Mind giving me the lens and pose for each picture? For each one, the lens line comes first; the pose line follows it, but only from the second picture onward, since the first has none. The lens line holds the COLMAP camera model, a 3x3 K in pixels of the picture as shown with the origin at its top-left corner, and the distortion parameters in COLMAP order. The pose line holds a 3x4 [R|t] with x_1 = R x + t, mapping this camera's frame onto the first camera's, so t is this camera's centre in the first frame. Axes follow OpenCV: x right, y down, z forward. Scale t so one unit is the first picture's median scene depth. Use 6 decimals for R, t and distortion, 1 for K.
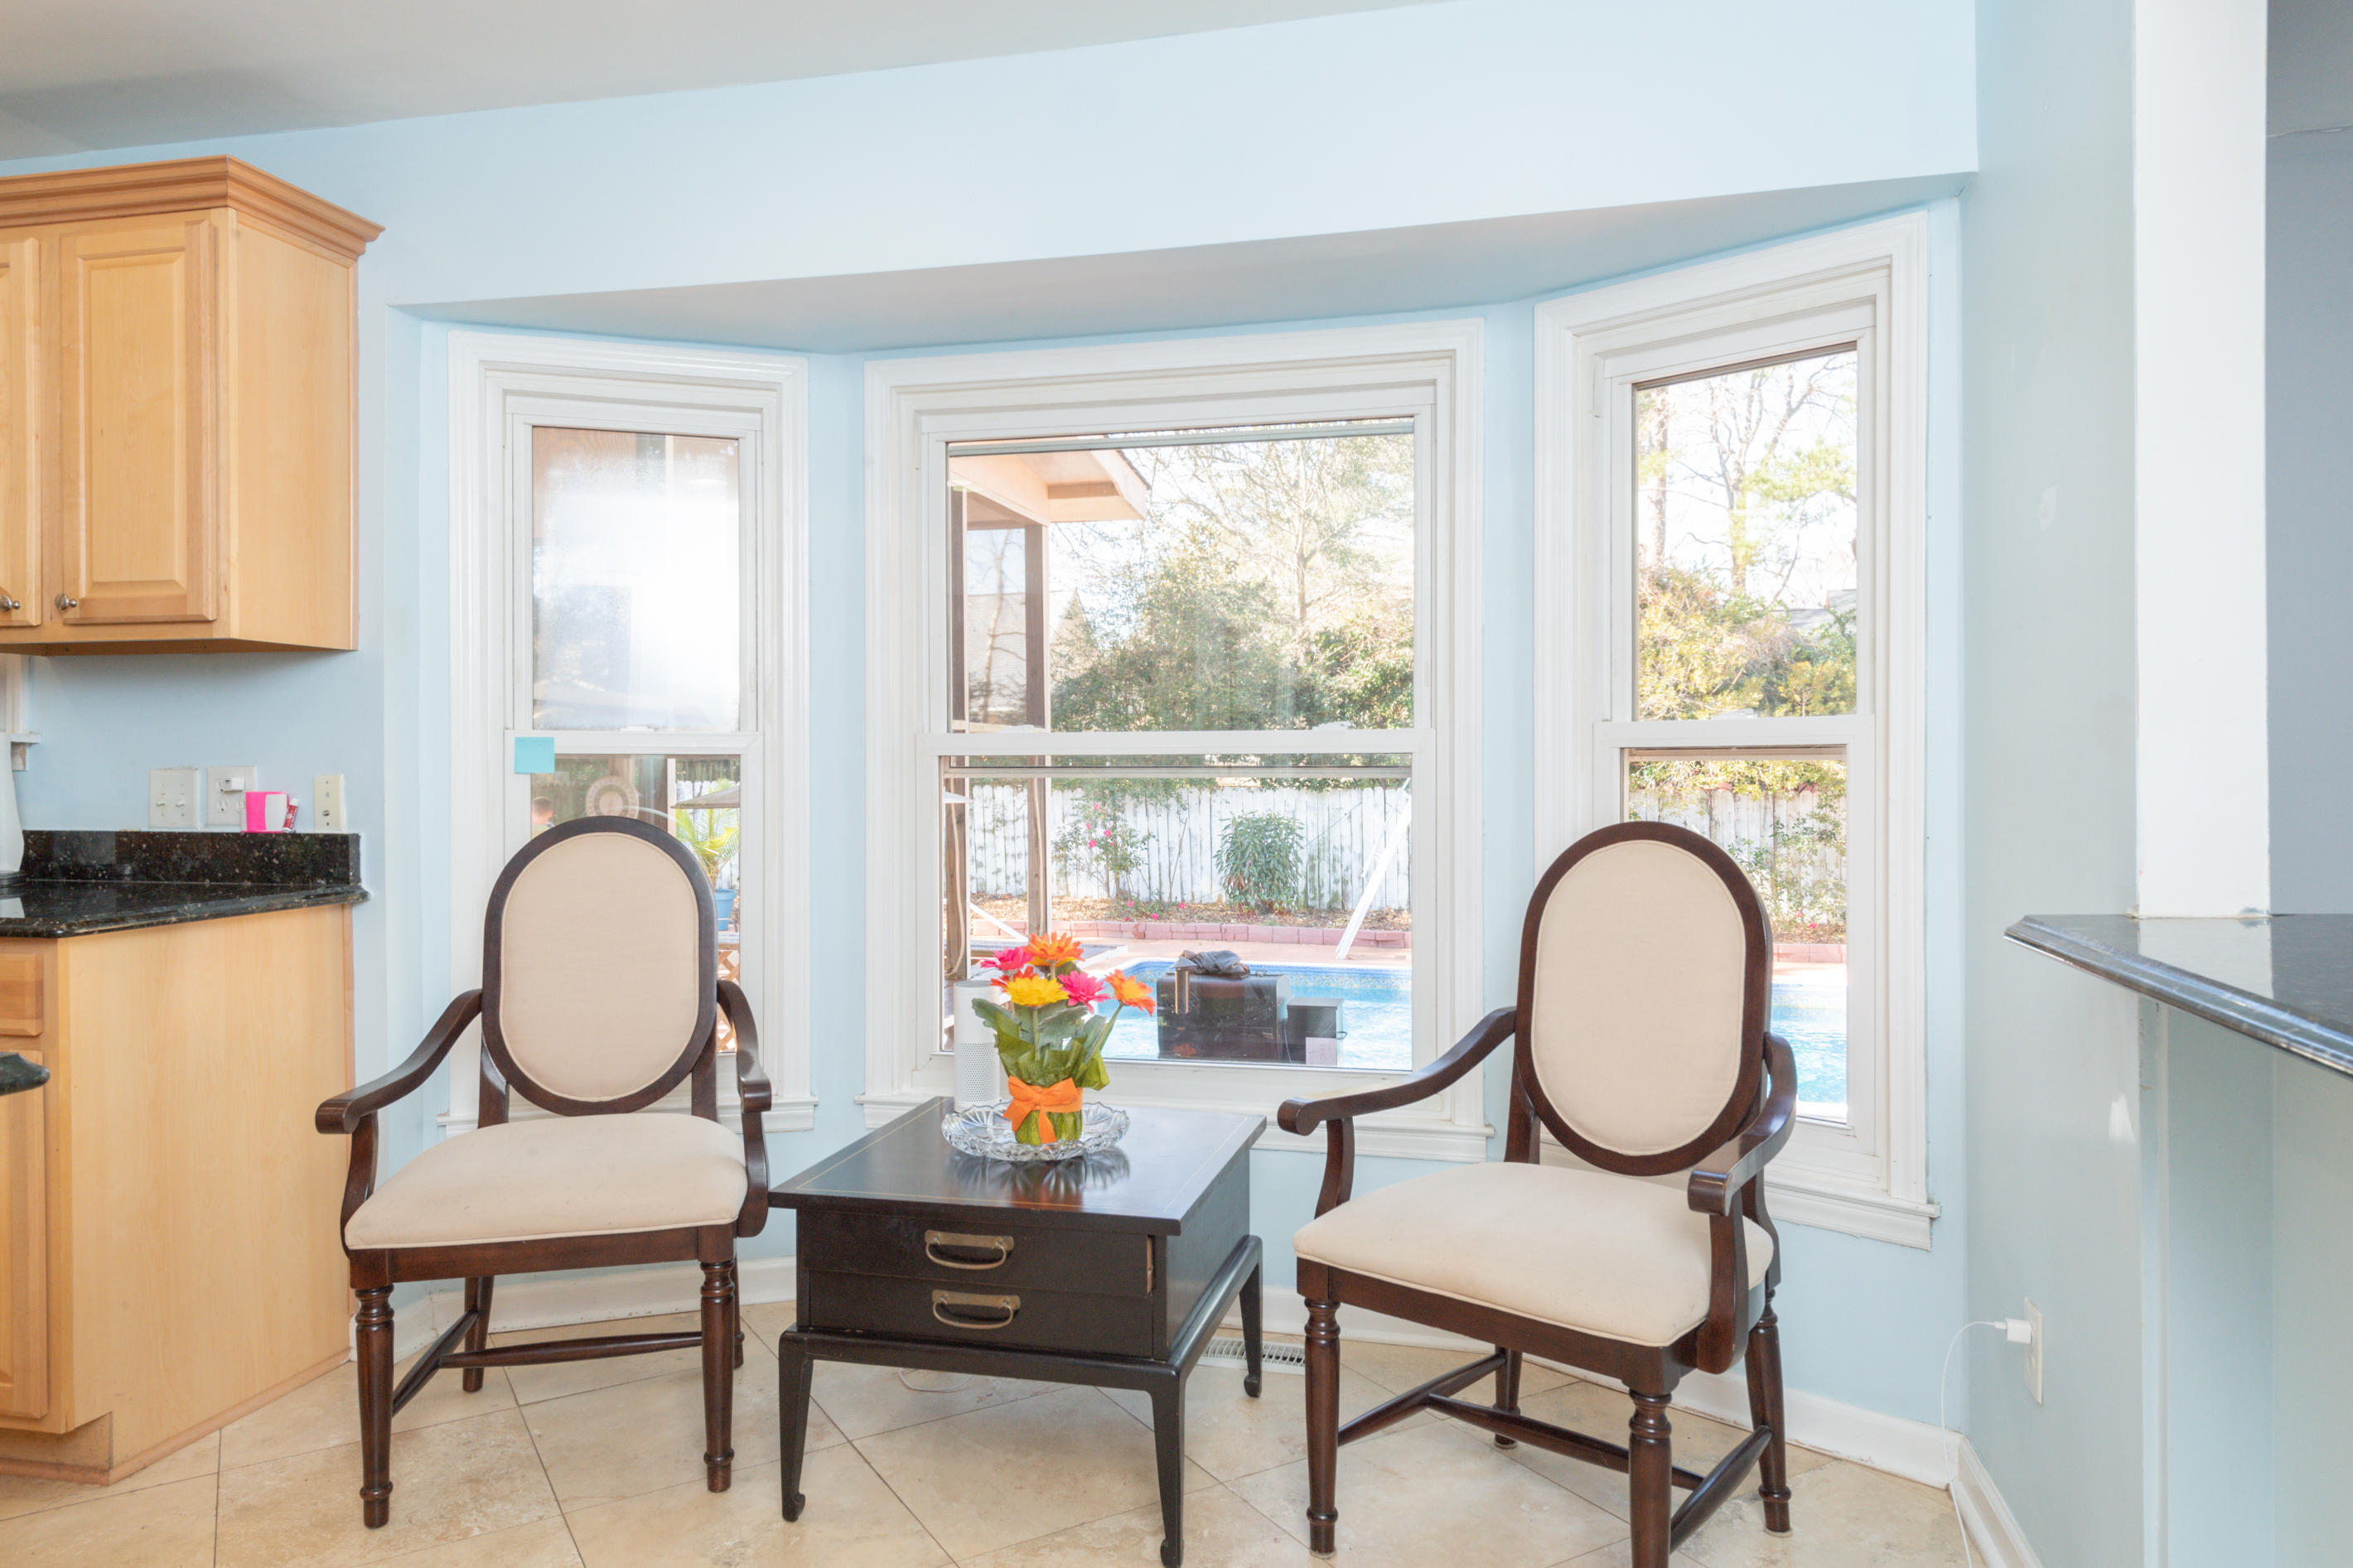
lens RADIAL K [[1543.9, 0, 1176.4], [0, 1543.9, 772.6], [0, 0, 1]] dist [0.026746, -0.018709]
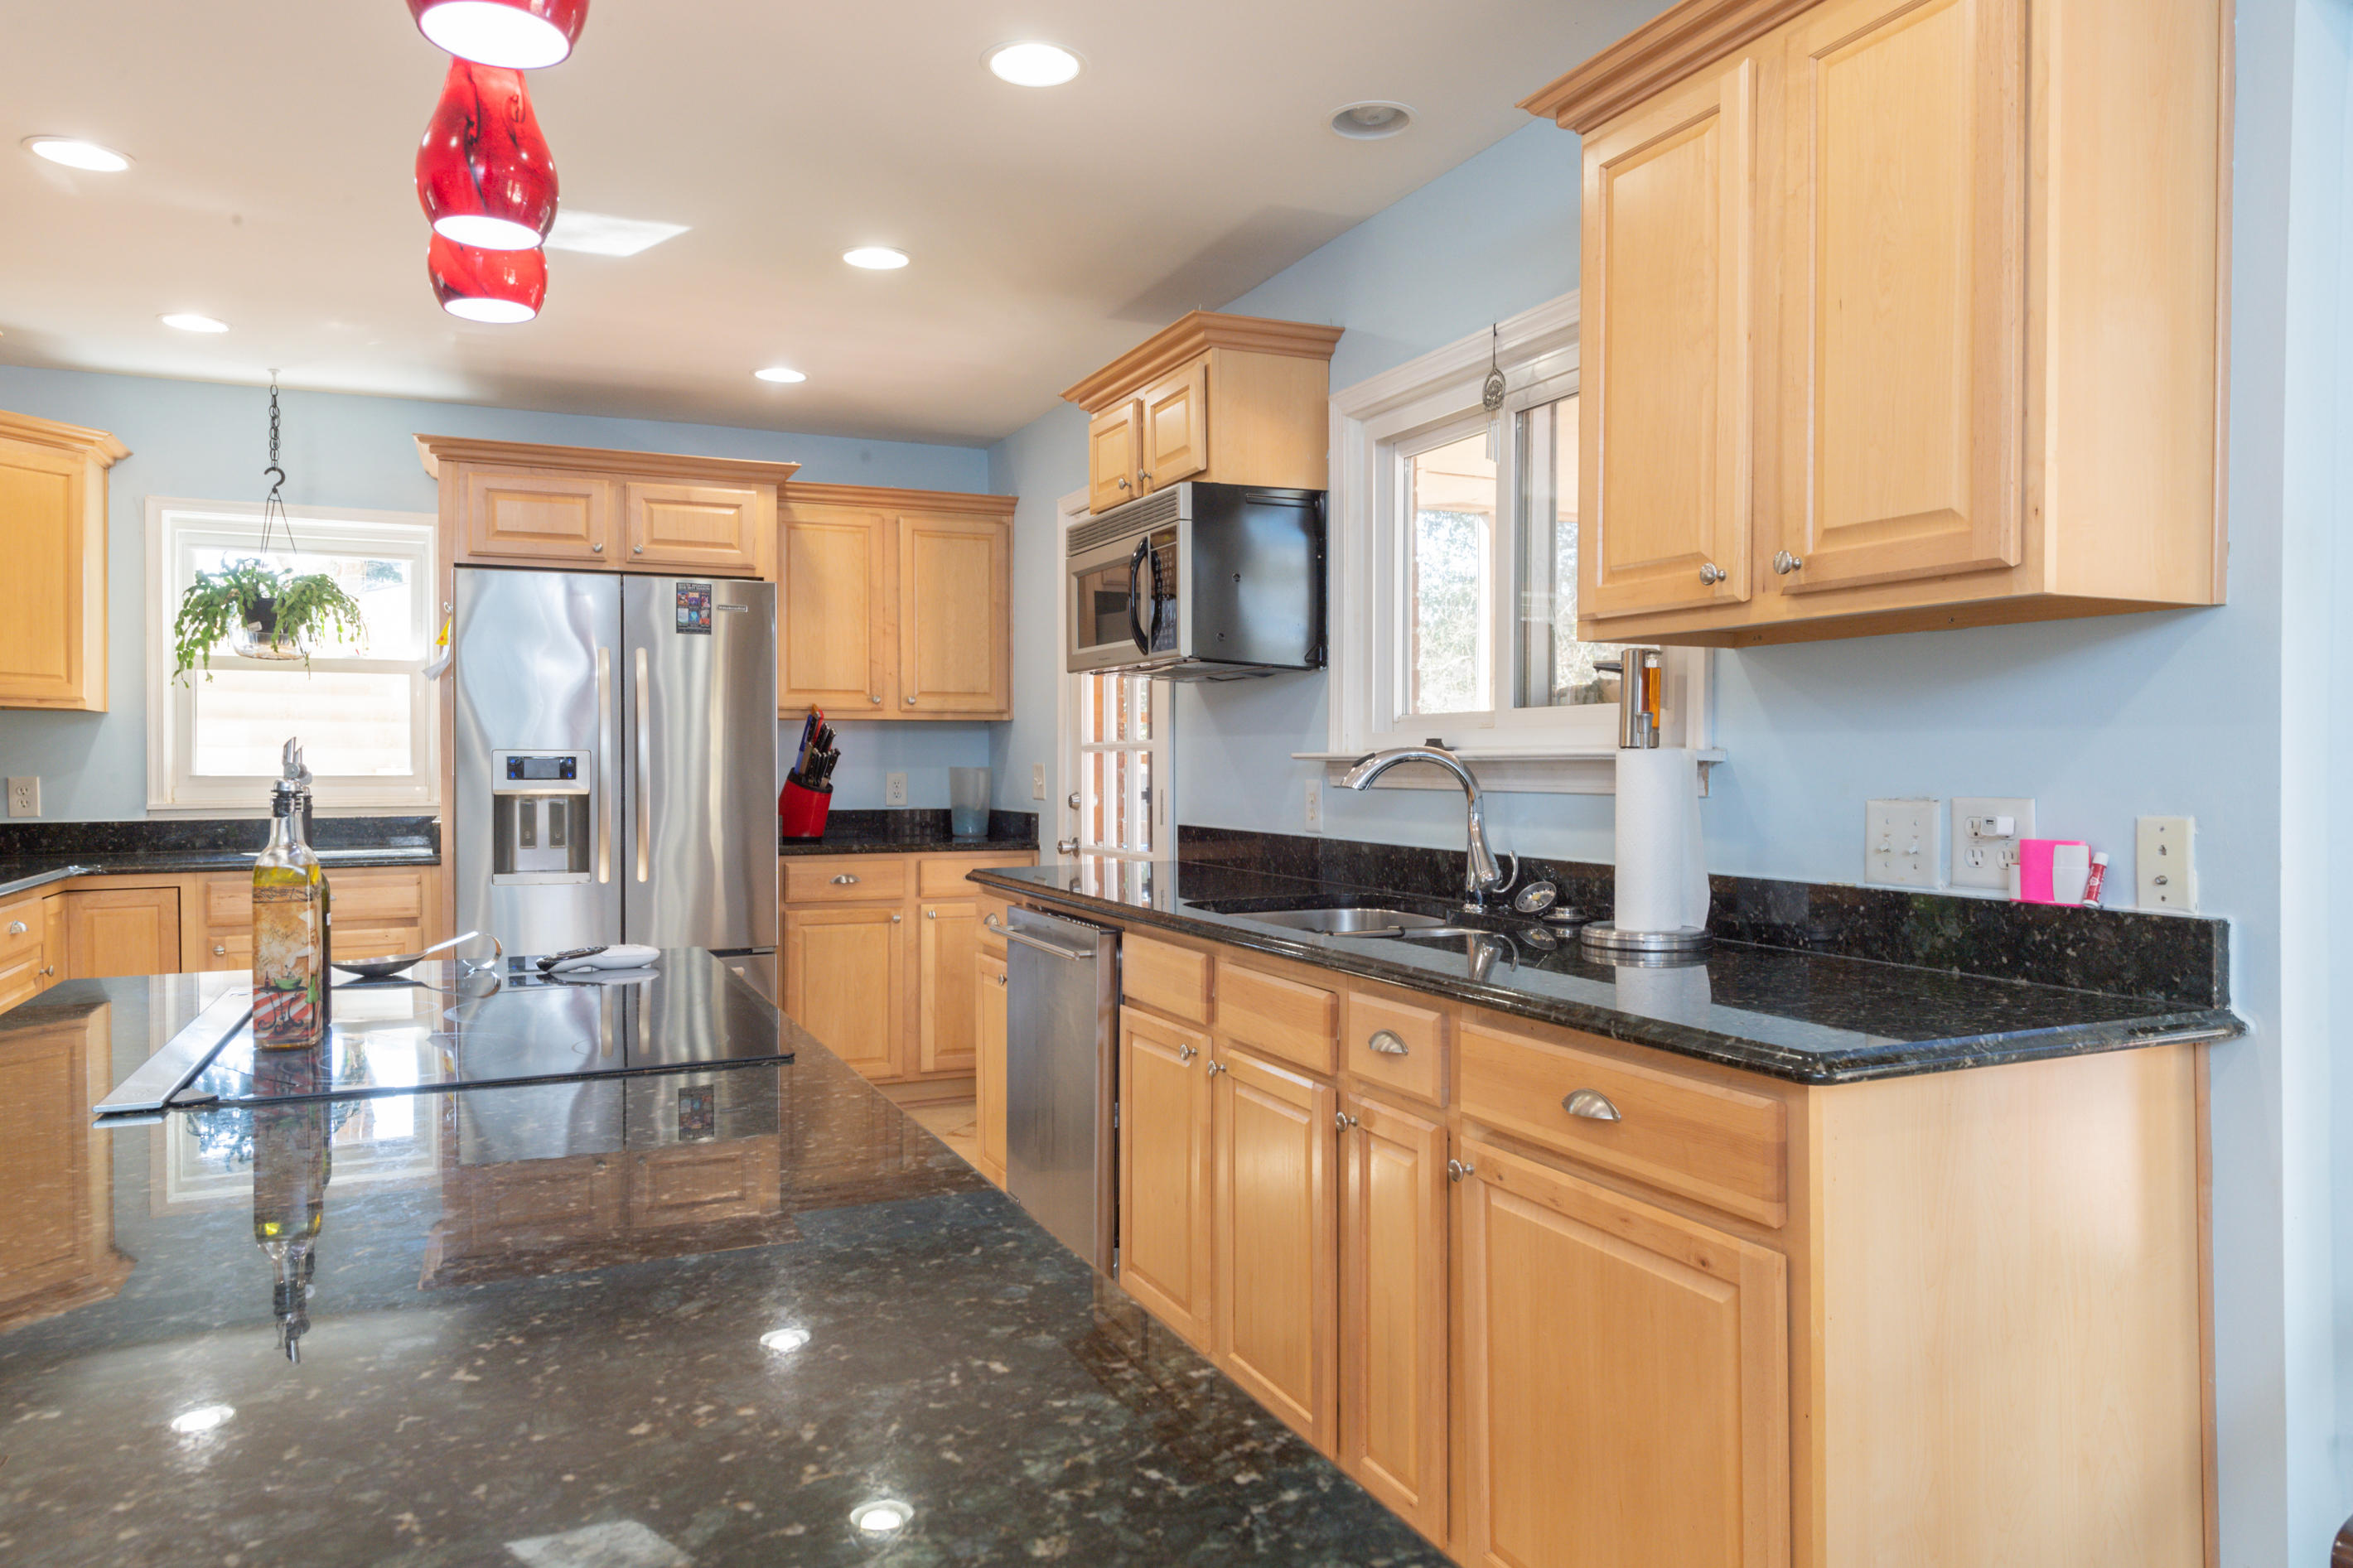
lens RADIAL K [[1543.9, 0, 1176.4], [0, 1543.9, 772.6], [0, 0, 1]] dist [0.026746, -0.018709]
pose [[0.615006, 0.006565, -0.788495, -0.332781], [-0.005235, 0.999977, 0.004243, -0.017359], [0.788505, 0.001518, 0.615026, 0.358149]]
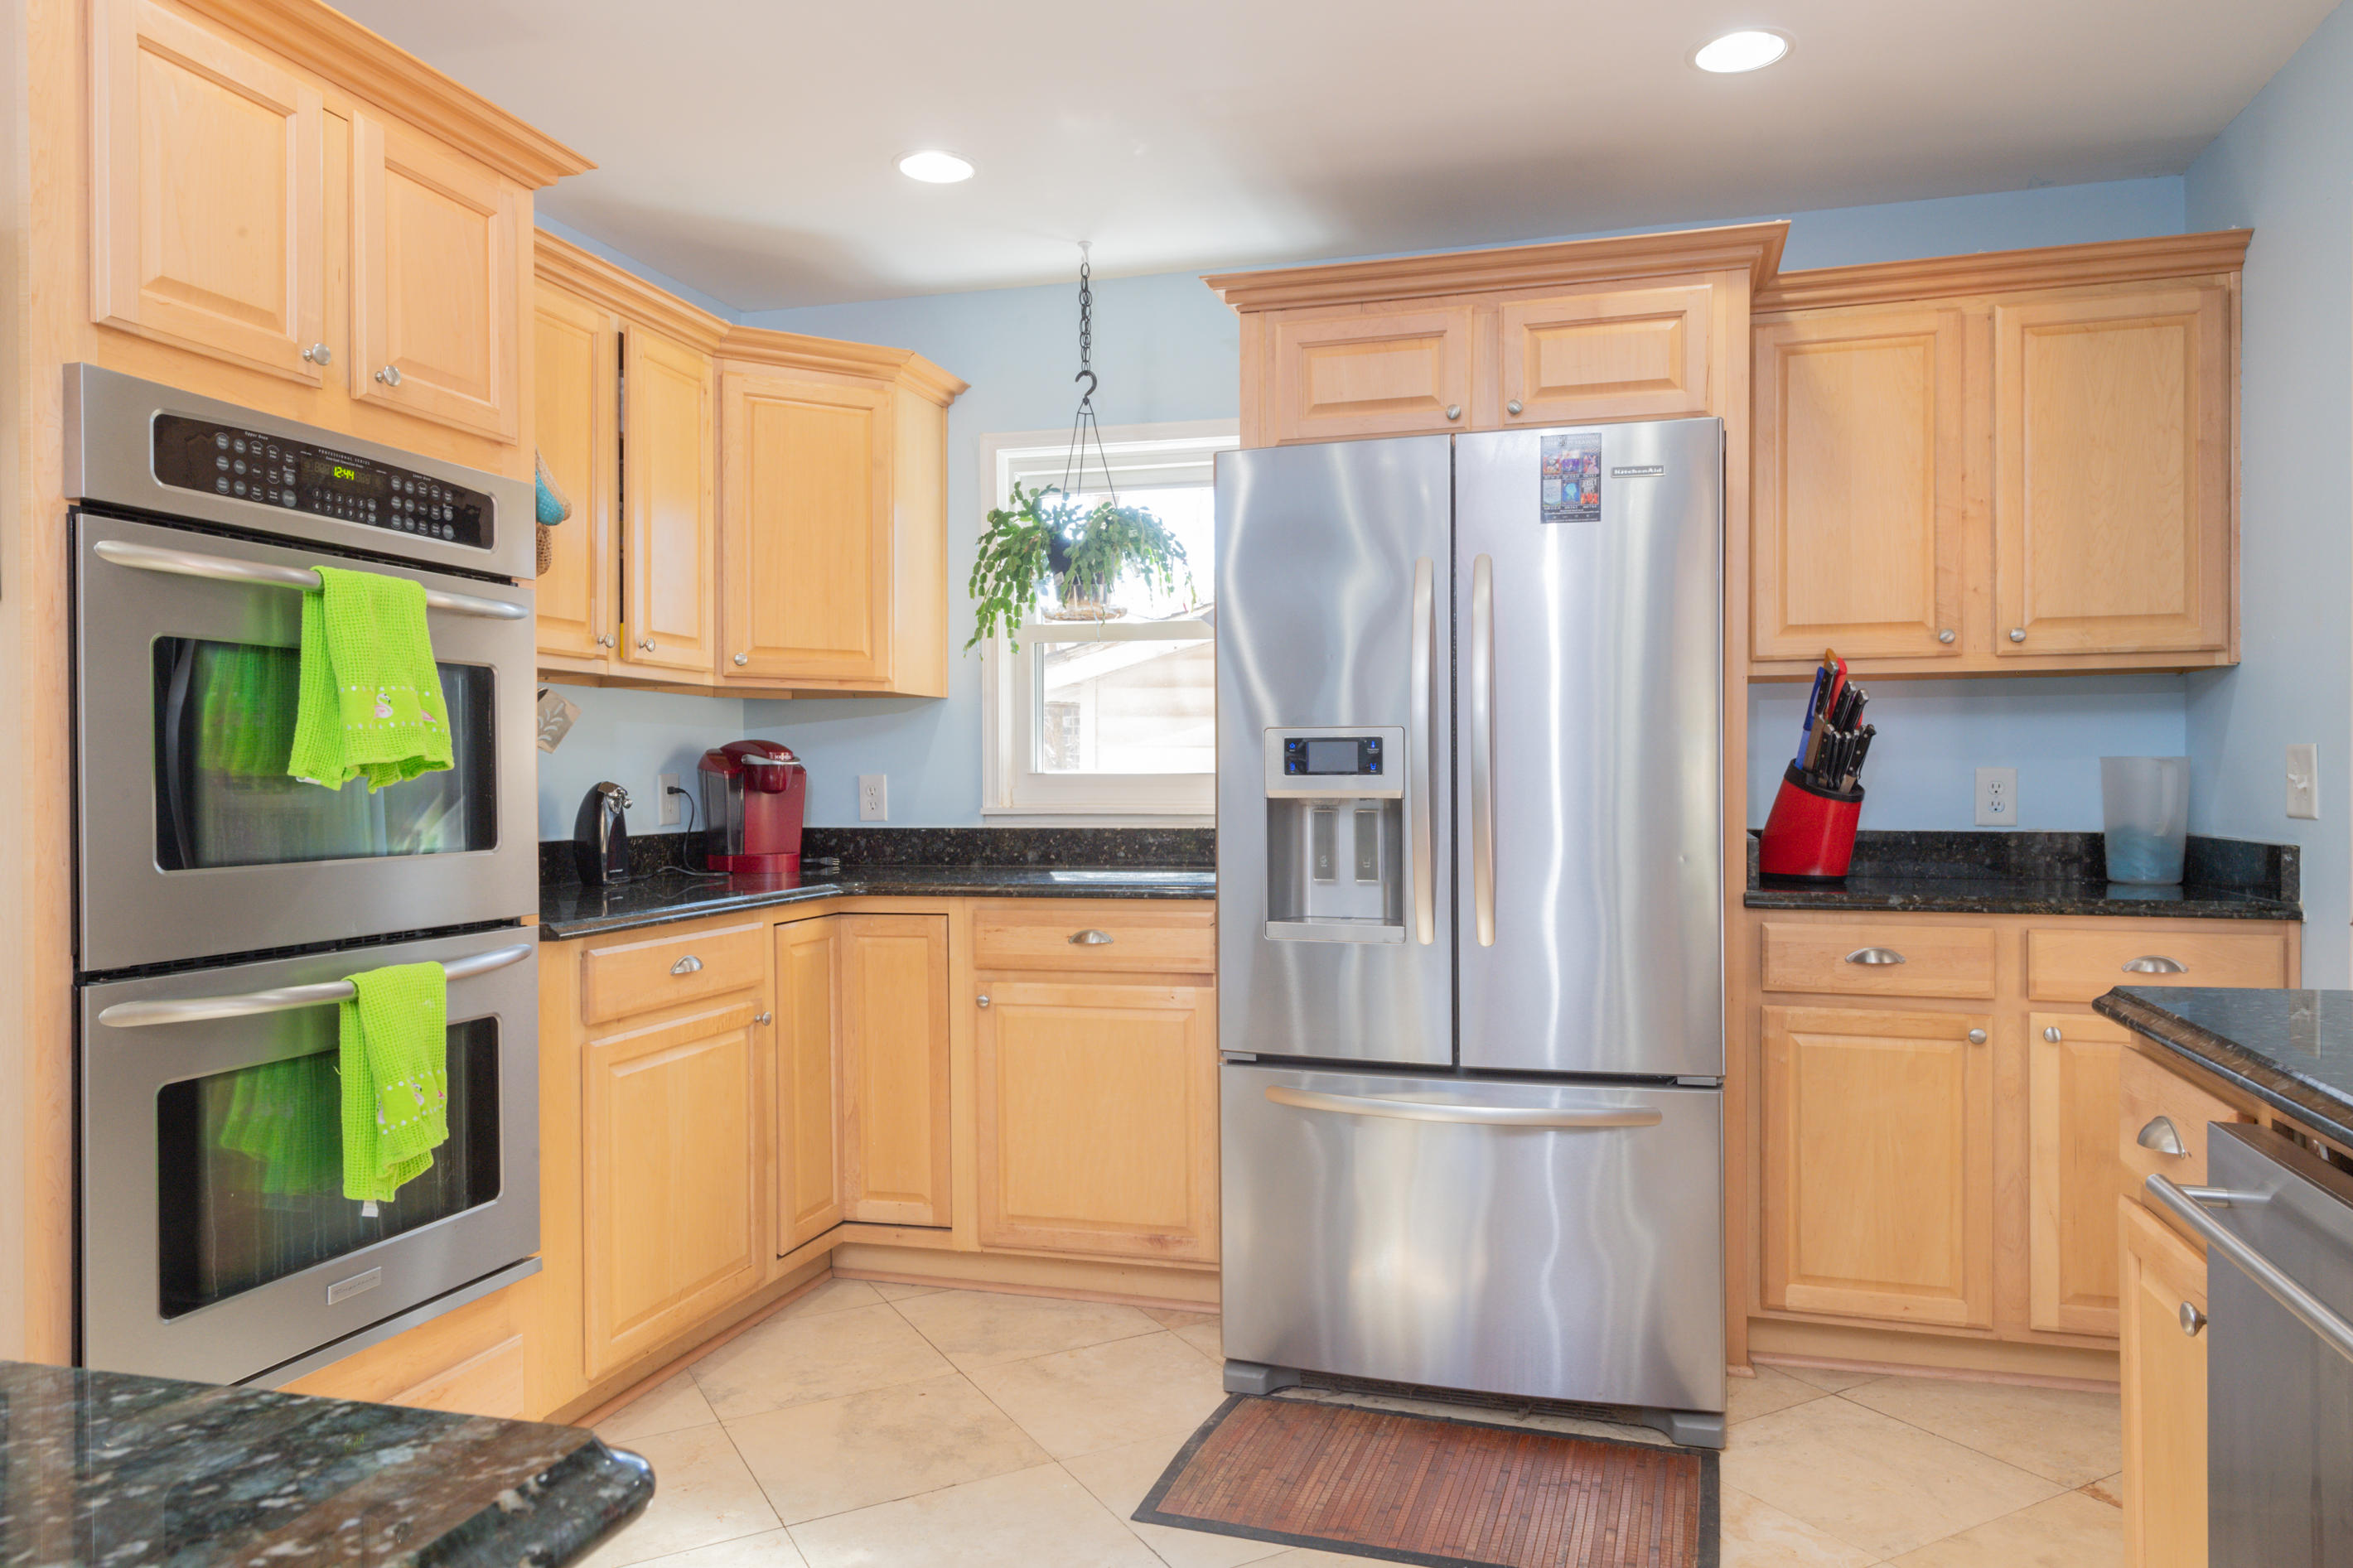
lens RADIAL K [[1570.7, 0, 1176.5], [0, 1570.7, 784.0], [0, 0, 1]] dist [0.001378, 0.000823]
pose [[-0.040211, 0.004926, -0.999179, -0.963970], [-0.002928, 0.999983, 0.005047, 0.001410], [0.999187, 0.003129, -0.040195, 0.755627]]
